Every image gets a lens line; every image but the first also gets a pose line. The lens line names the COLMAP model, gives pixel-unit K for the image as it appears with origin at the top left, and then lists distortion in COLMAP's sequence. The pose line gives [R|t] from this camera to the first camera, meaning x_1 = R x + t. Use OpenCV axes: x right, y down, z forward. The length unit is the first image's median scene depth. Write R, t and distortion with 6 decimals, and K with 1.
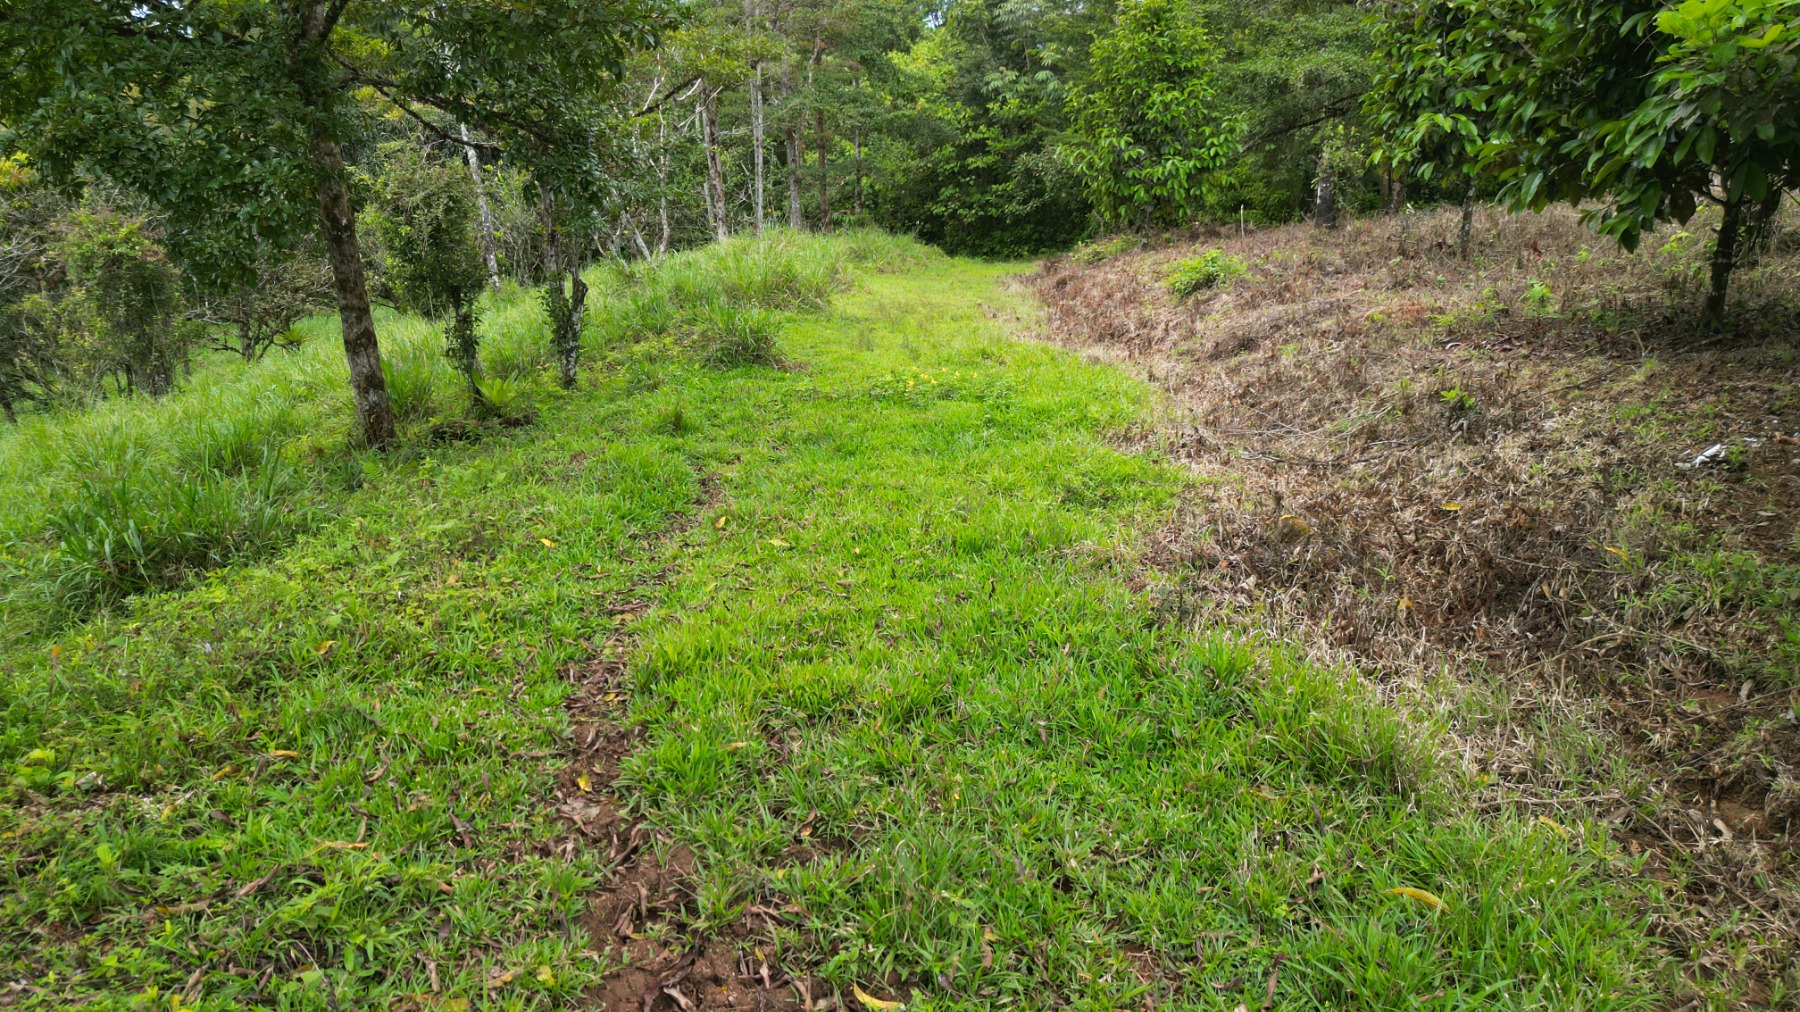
lens RADIAL K [[1304.5, 0, 900.0], [0, 1304.5, 506.0], [0, 0, 1]] dist [0.046559, -0.002227]
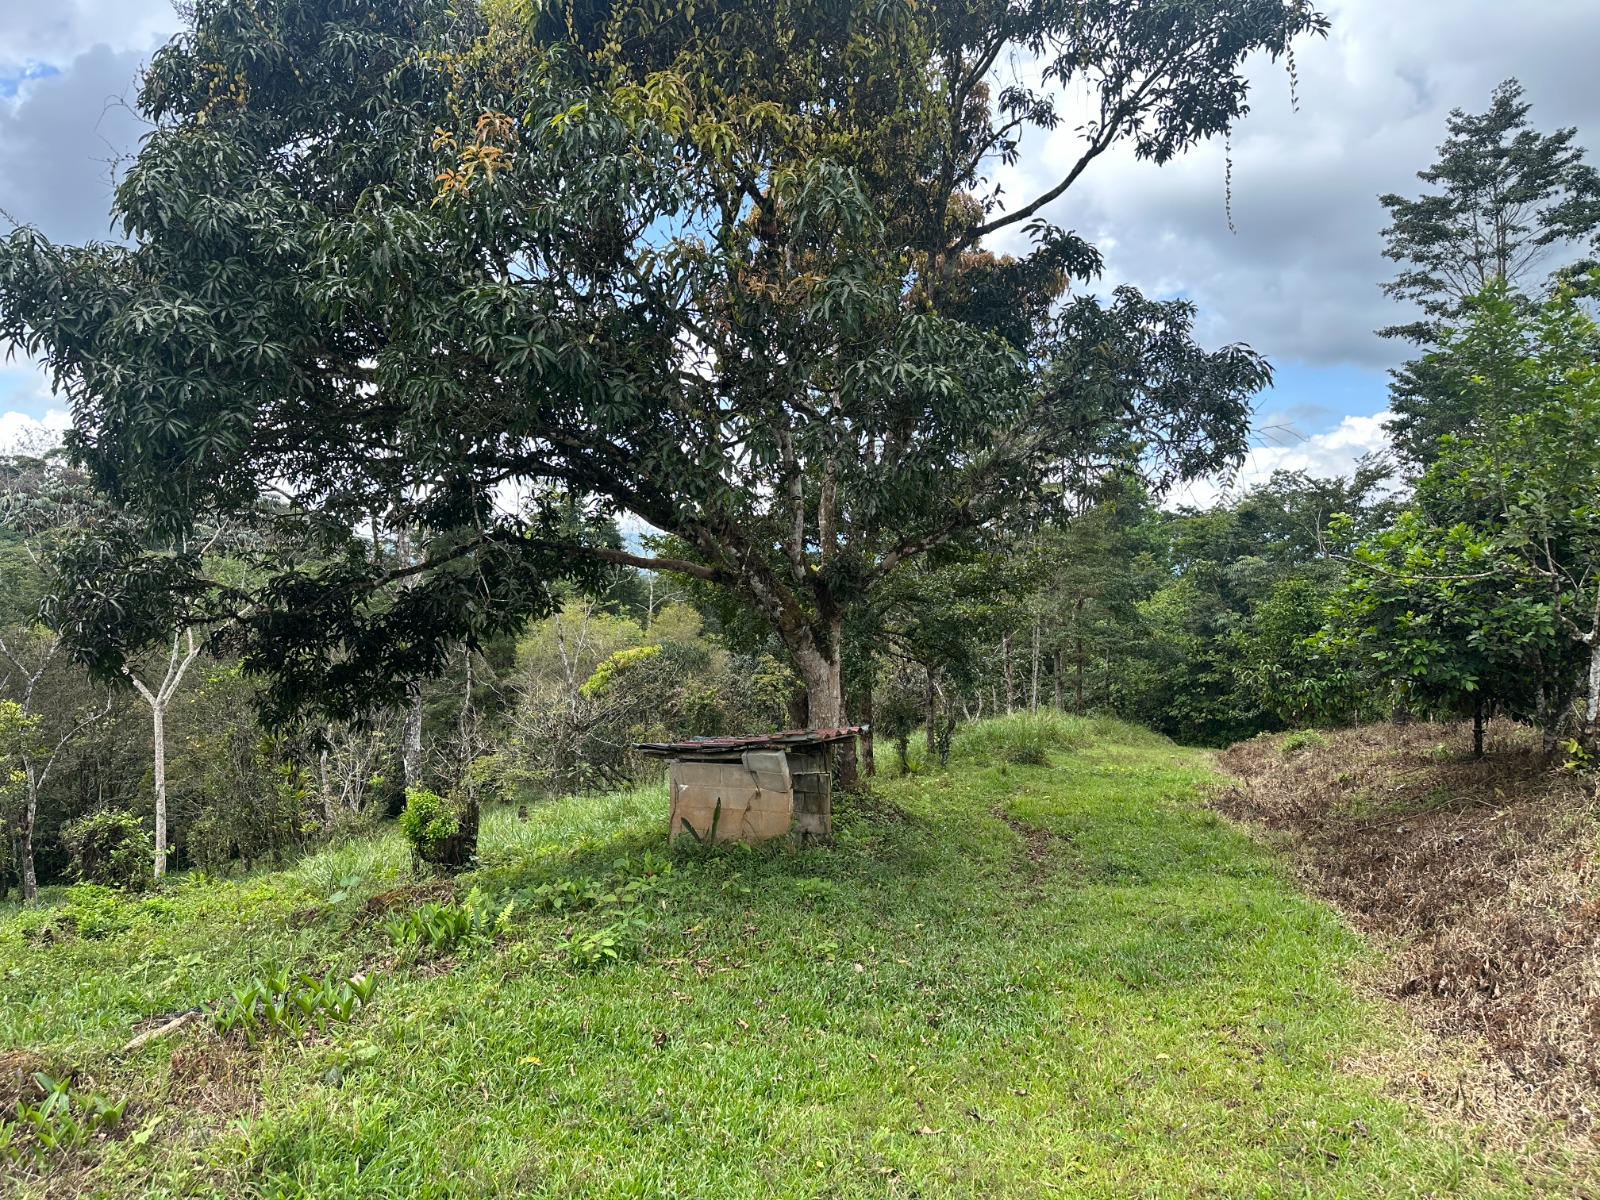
lens RADIAL K [[1111.4, 0, 800.0], [0, 1111.4, 600.0], [0, 0, 1]] dist [0.177439, -0.000139]
pose [[0.953361, 0.020019, -0.301168, 0.015059], [-0.113301, 0.948568, -0.295605, 0.050231], [0.279761, 0.315941, 0.906596, -0.186280]]
